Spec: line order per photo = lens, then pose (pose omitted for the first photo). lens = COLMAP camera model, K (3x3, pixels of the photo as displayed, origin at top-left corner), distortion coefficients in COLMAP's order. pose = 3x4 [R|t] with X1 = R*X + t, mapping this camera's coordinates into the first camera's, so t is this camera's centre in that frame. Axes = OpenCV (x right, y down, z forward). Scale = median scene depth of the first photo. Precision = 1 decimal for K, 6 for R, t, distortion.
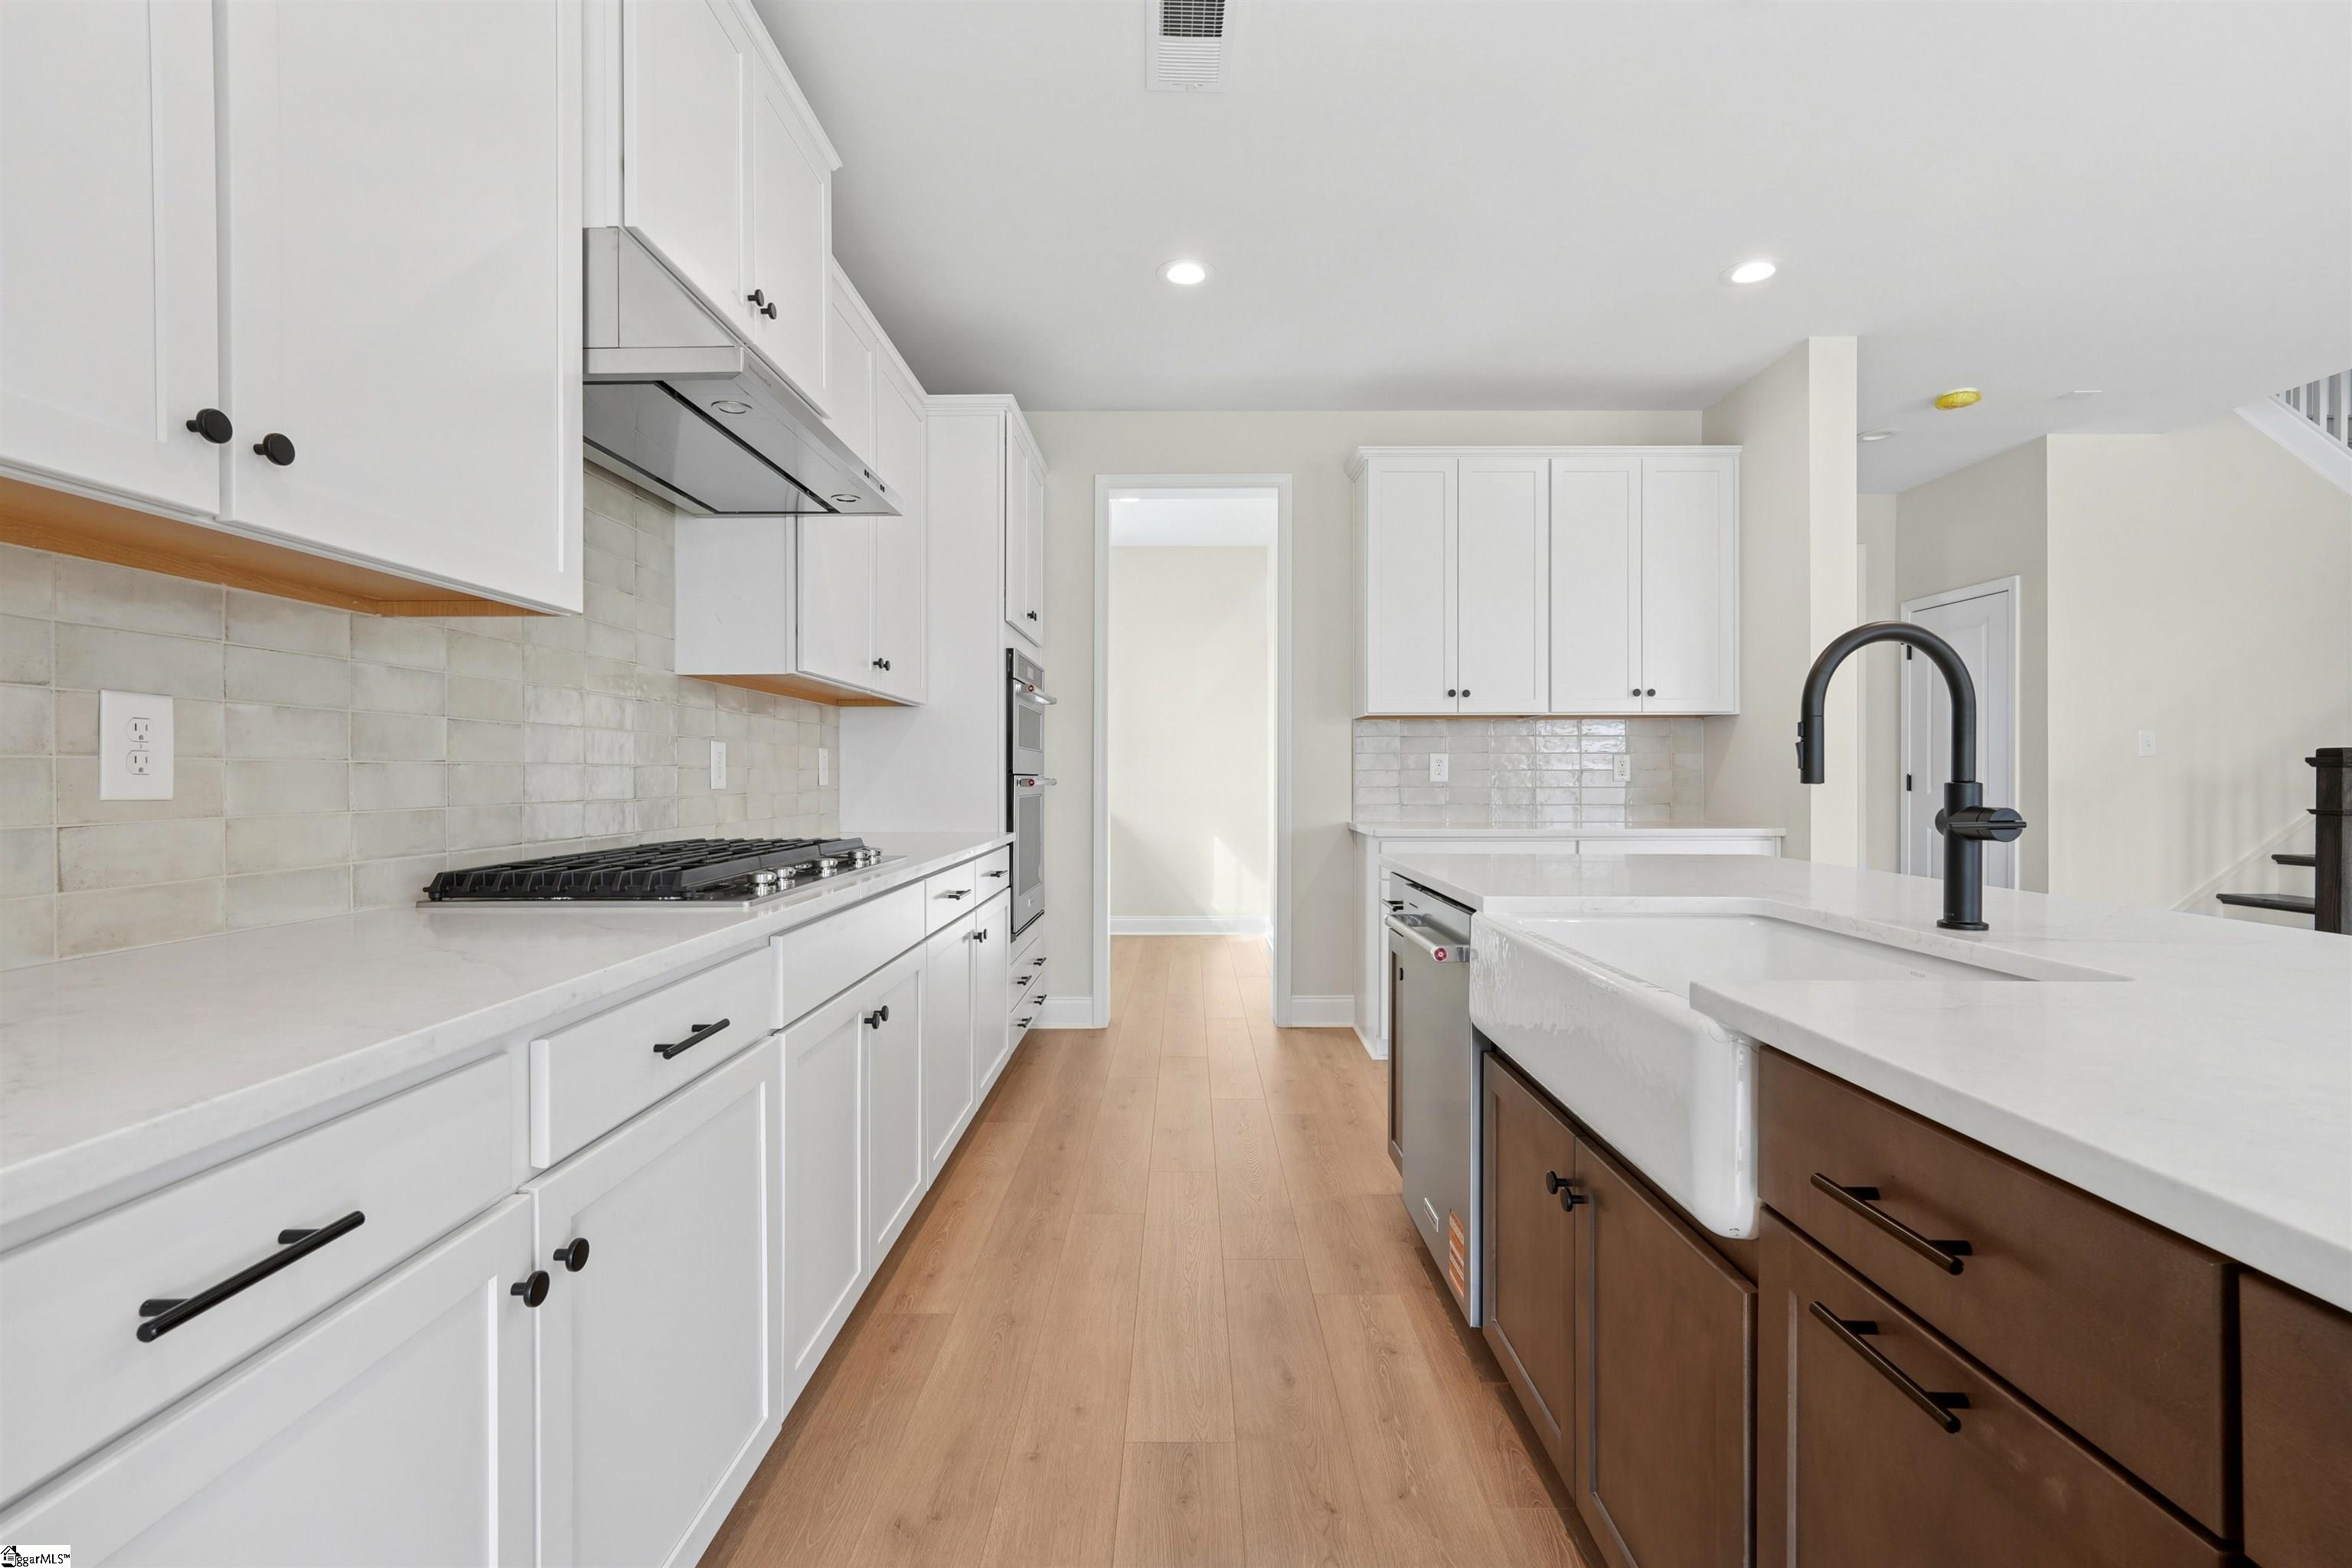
lens RADIAL K [[1046.8, 0, 1170.5], [0, 1046.8, 772.2], [0, 0, 1]] dist [0.001083, -0.000005]
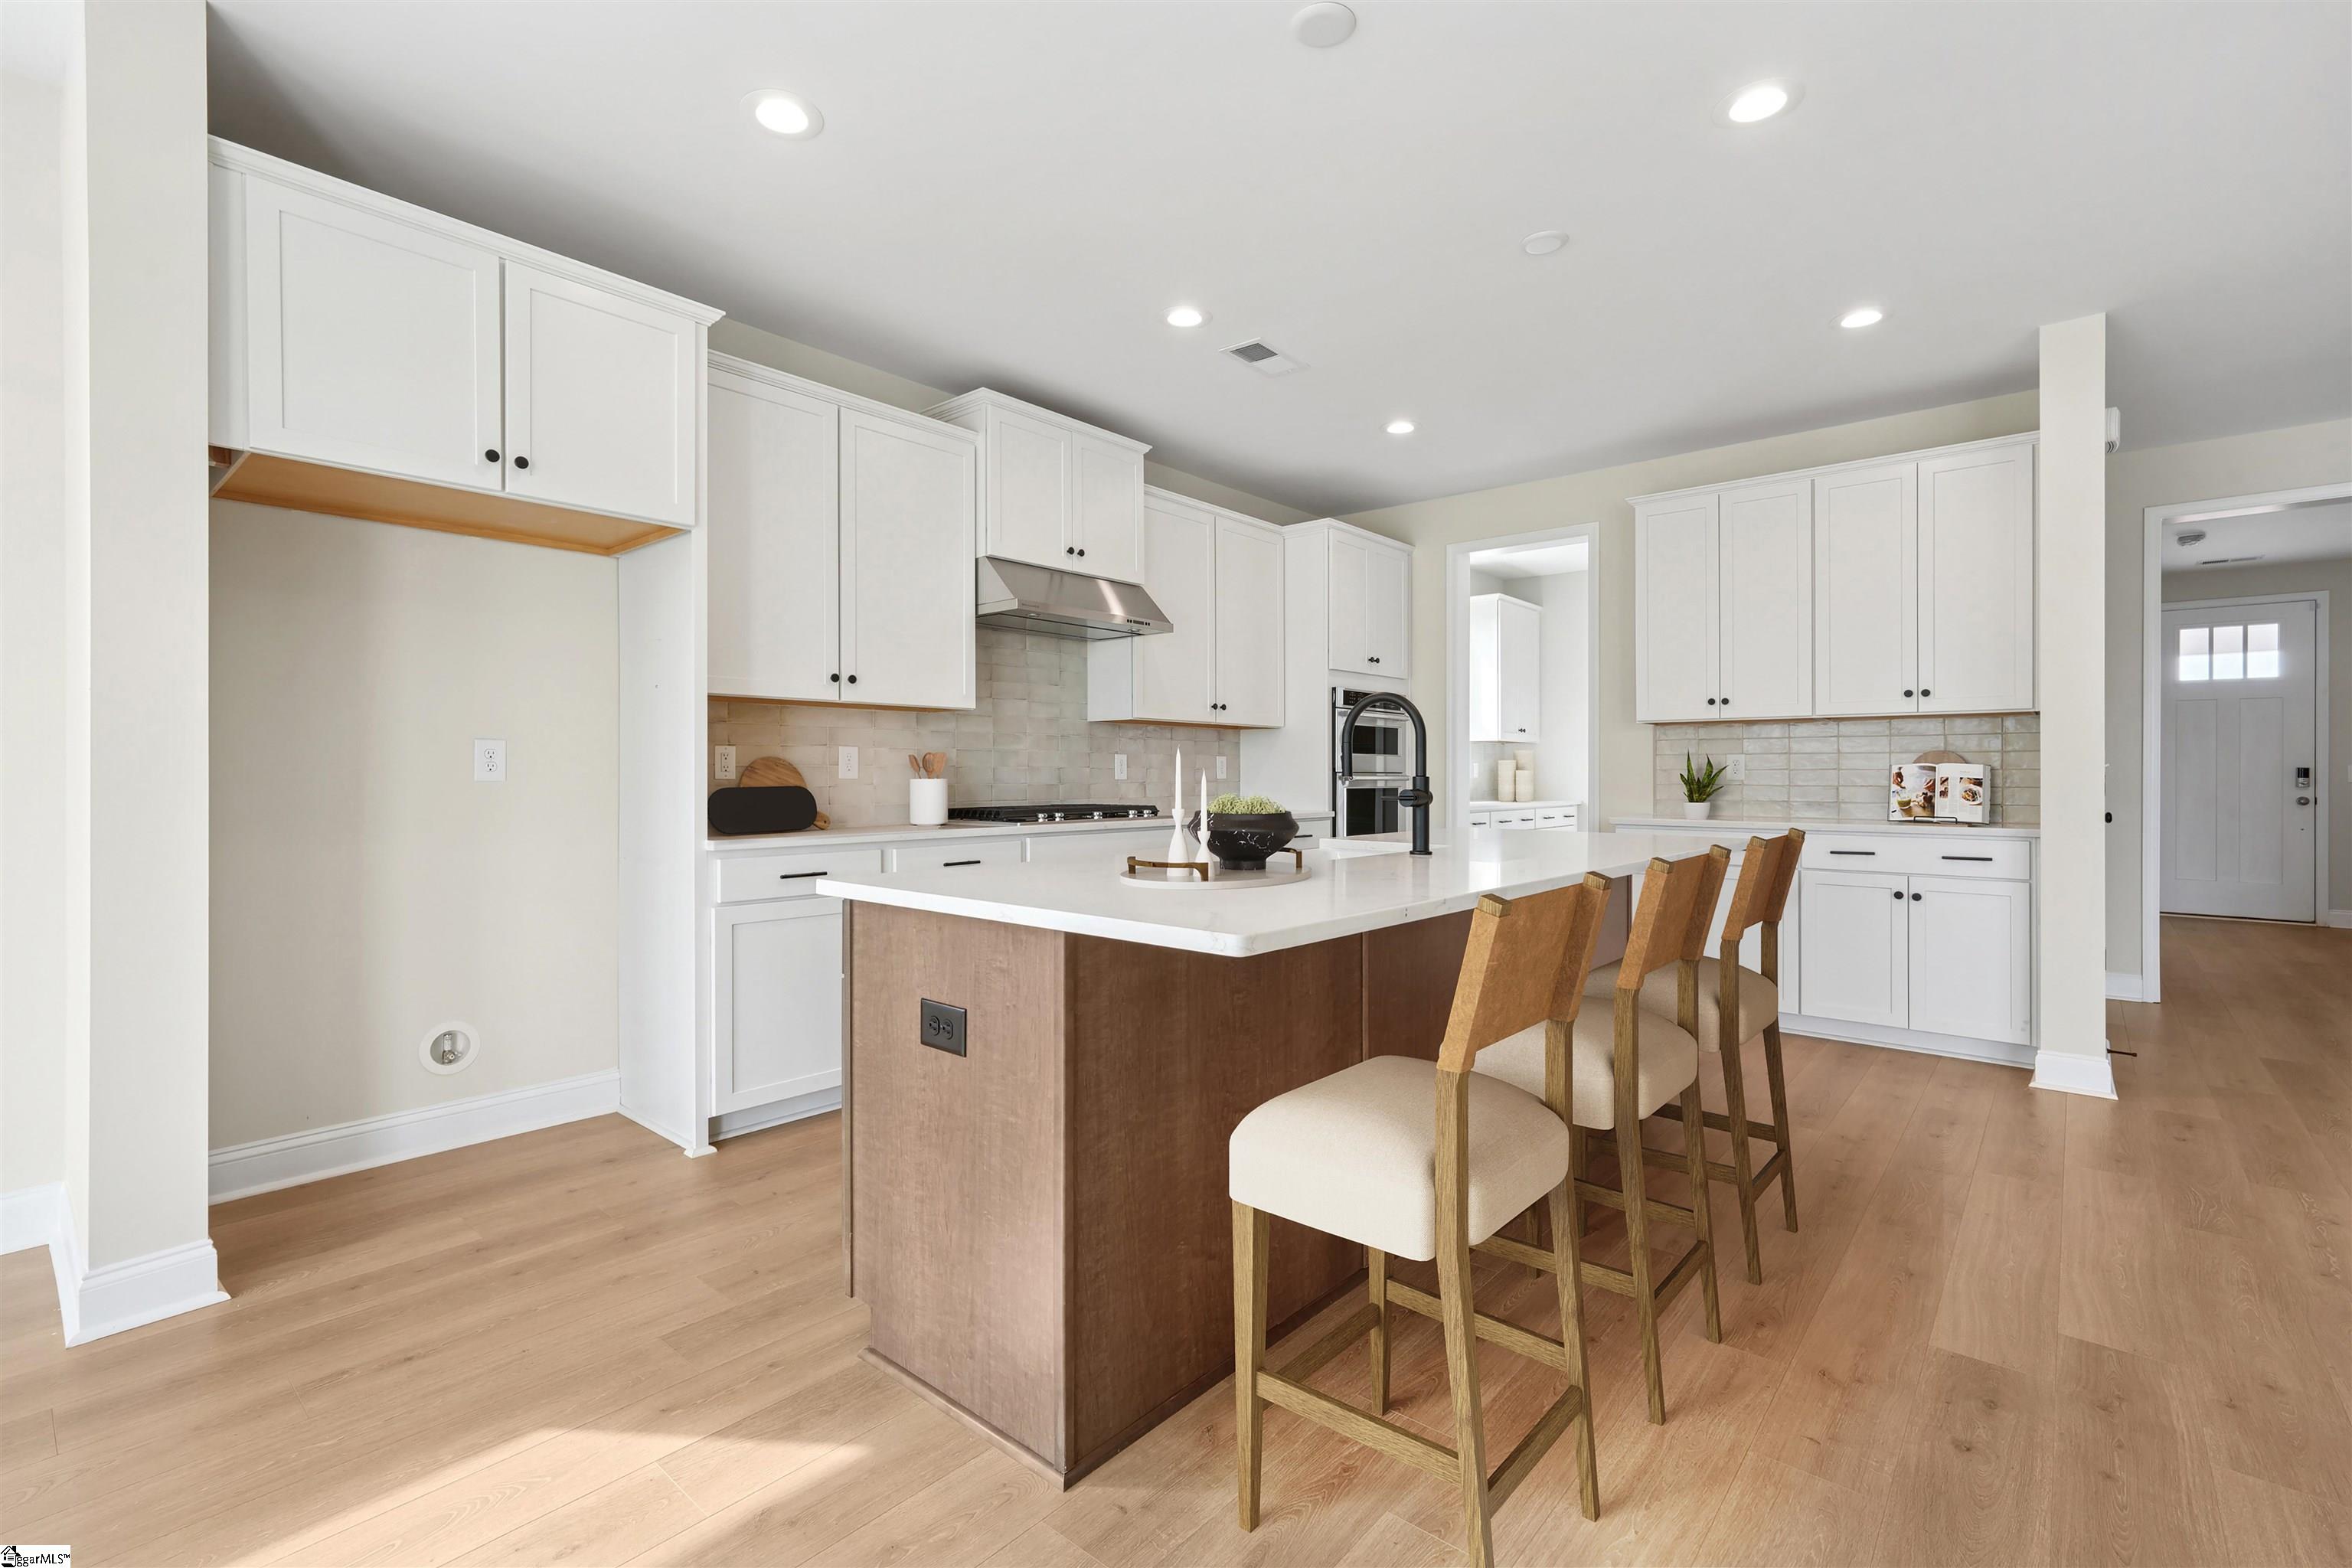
lens RADIAL K [[1046.8, 0, 1171.4], [0, 1046.8, 781.5], [0, 0, 1]] dist [0.001083, -0.000005]
pose [[0.763576, 0.005152, -0.645697, 0.560692], [-0.000165, 0.999970, 0.007783, 0.003039], [0.645718, -0.005836, 0.763554, -0.252683]]
